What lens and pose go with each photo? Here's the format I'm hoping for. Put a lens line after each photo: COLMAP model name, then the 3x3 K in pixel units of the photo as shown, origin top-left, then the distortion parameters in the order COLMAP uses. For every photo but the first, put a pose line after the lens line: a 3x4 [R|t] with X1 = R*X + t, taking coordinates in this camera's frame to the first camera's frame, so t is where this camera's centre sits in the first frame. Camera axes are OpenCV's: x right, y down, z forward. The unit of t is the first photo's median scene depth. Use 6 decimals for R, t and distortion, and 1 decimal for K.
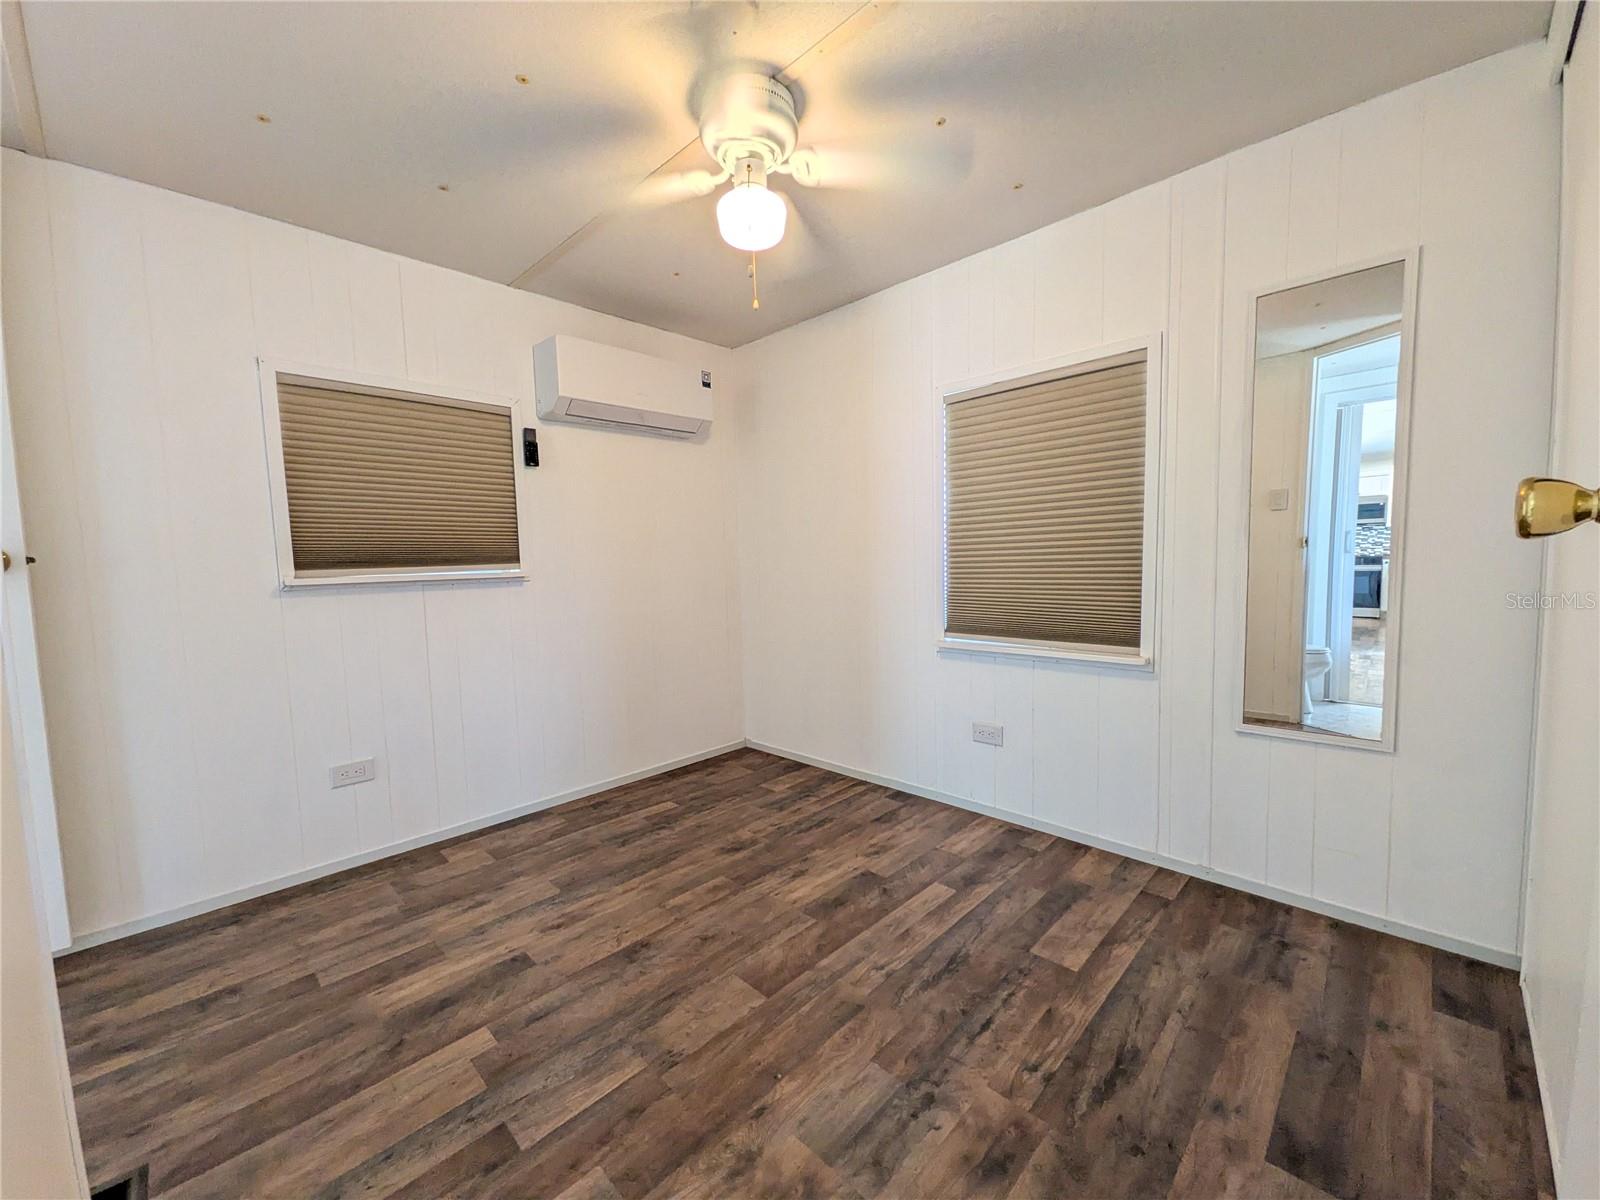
lens RADIAL K [[636.4, 0, 800.4], [0, 636.4, 606.7], [0, 0, 1]] dist [0.008364, 0.000445]
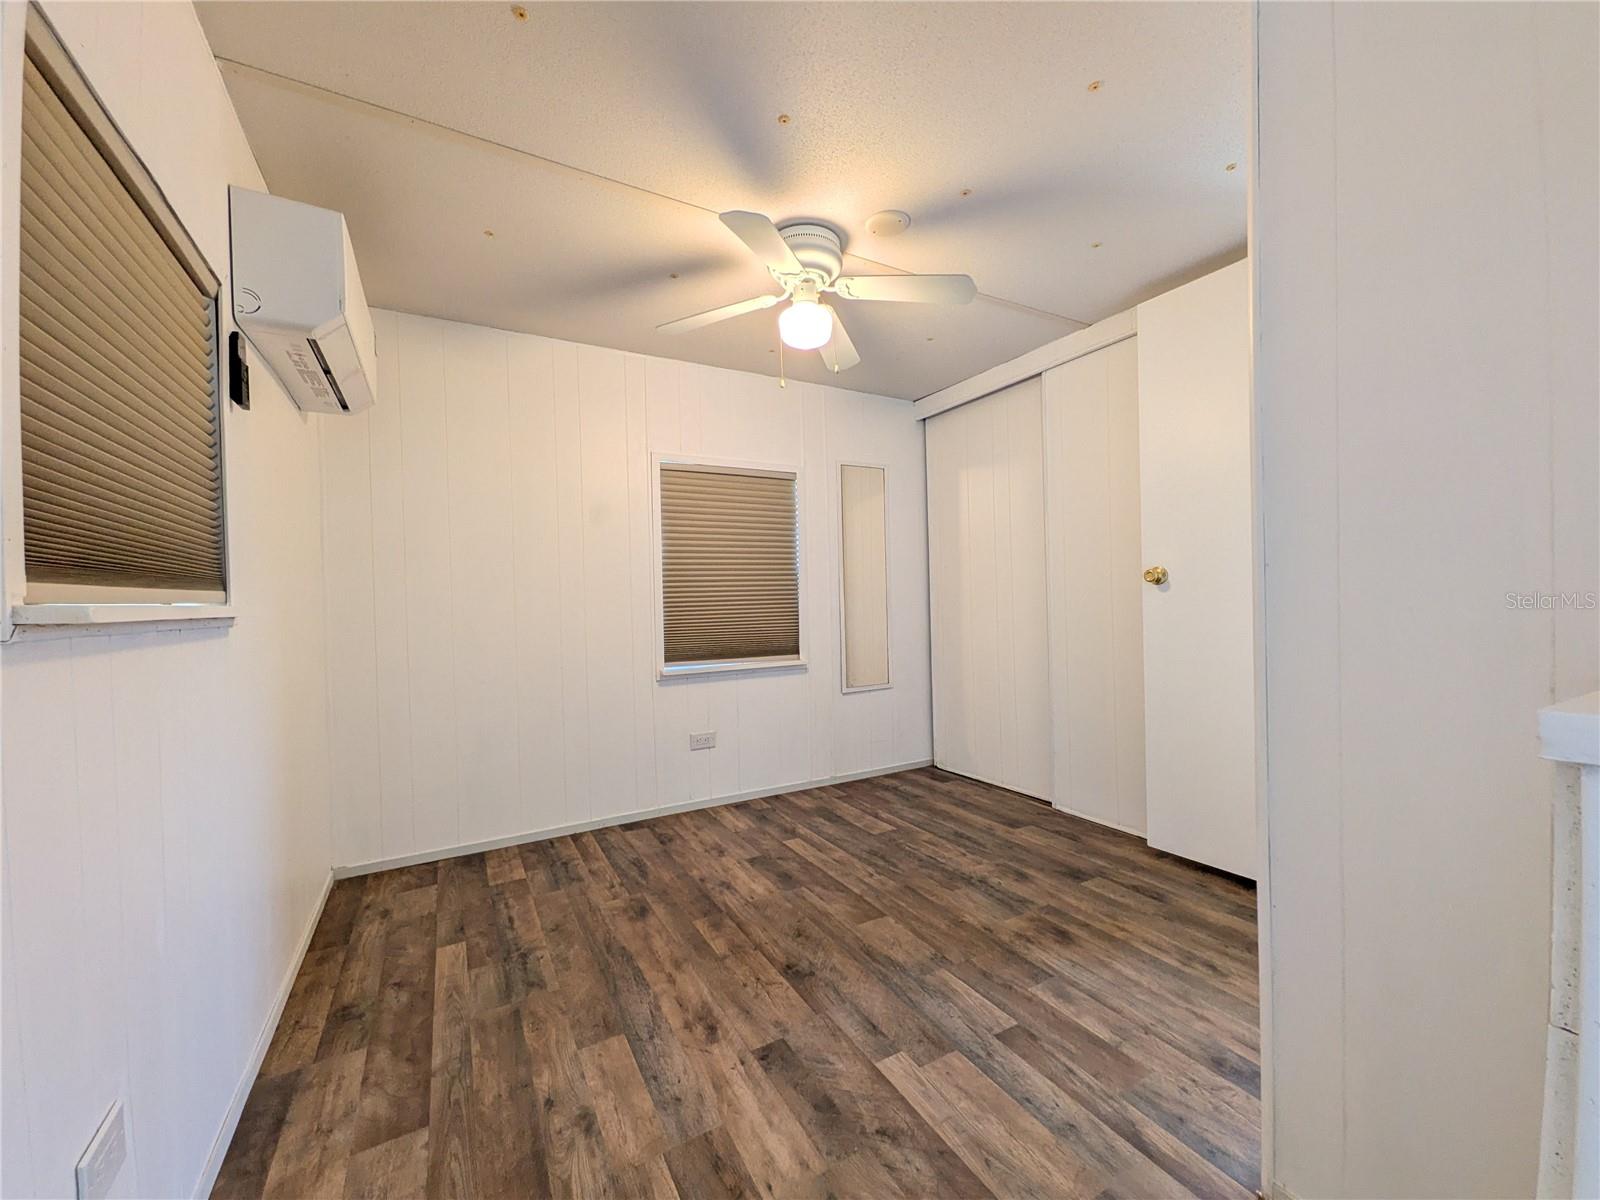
lens RADIAL K [[636.4, 0, 800.4], [0, 636.4, 606.7], [0, 0, 1]] dist [0.008364, 0.000445]
pose [[0.268715, 0.012421, 0.963140, -1.070713], [0.087070, 0.995510, -0.037131, 0.003590], [-0.959276, 0.093839, 0.266427, 0.584695]]
